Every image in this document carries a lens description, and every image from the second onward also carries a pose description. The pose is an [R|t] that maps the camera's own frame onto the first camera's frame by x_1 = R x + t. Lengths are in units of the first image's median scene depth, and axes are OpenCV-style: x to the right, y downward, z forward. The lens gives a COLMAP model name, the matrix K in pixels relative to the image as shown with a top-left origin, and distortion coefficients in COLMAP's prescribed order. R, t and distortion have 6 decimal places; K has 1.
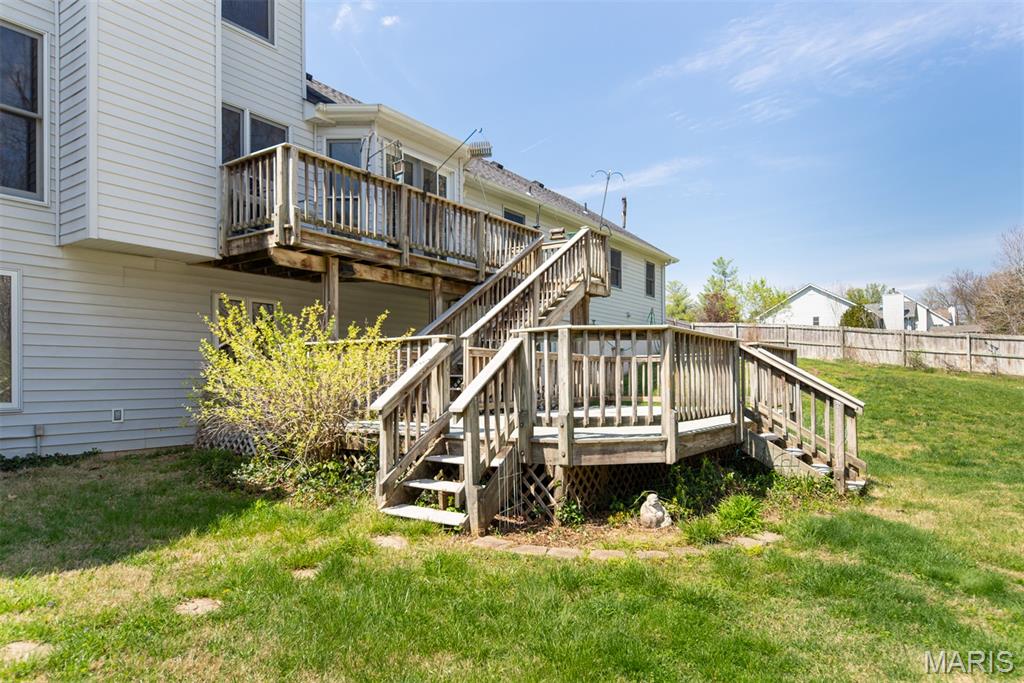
lens RADIAL K [[637.7, 0, 512.0], [0, 637.7, 341.5], [0, 0, 1]] dist [-0.000188, -0.000920]
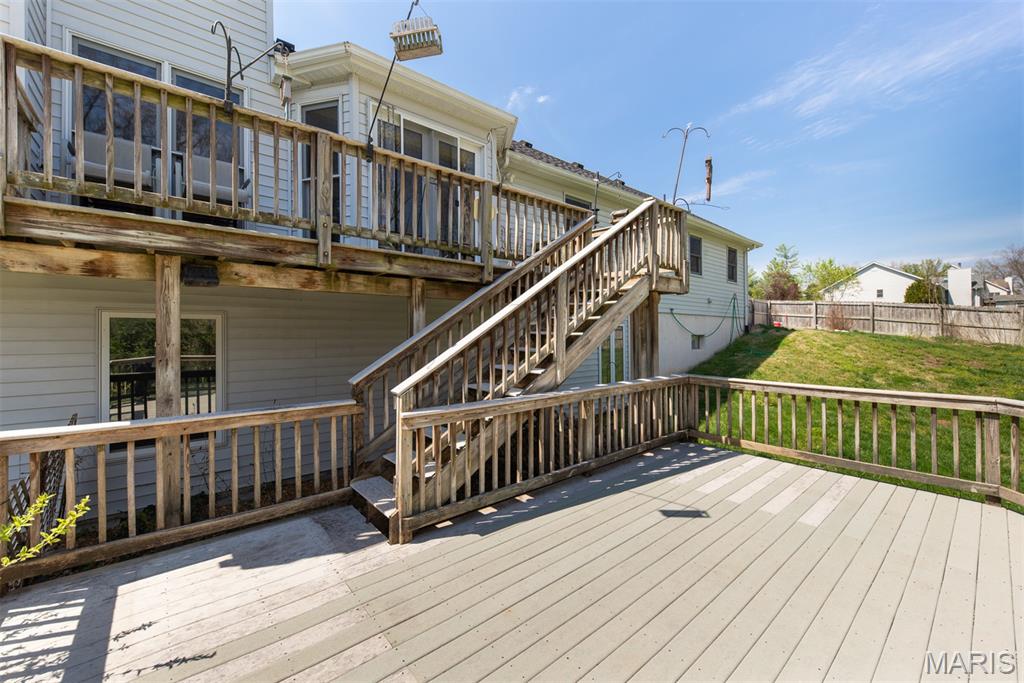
lens RADIAL K [[404.1, 0, 520.1], [0, 404.1, 321.4], [0, 0, 1]] dist [-0.002365, -0.000091]
pose [[0.966981, 0.002050, -0.254839, 0.037712], [0.007236, 0.999344, 0.035498, -0.025007], [0.254744, -0.036170, 0.966332, 0.219197]]
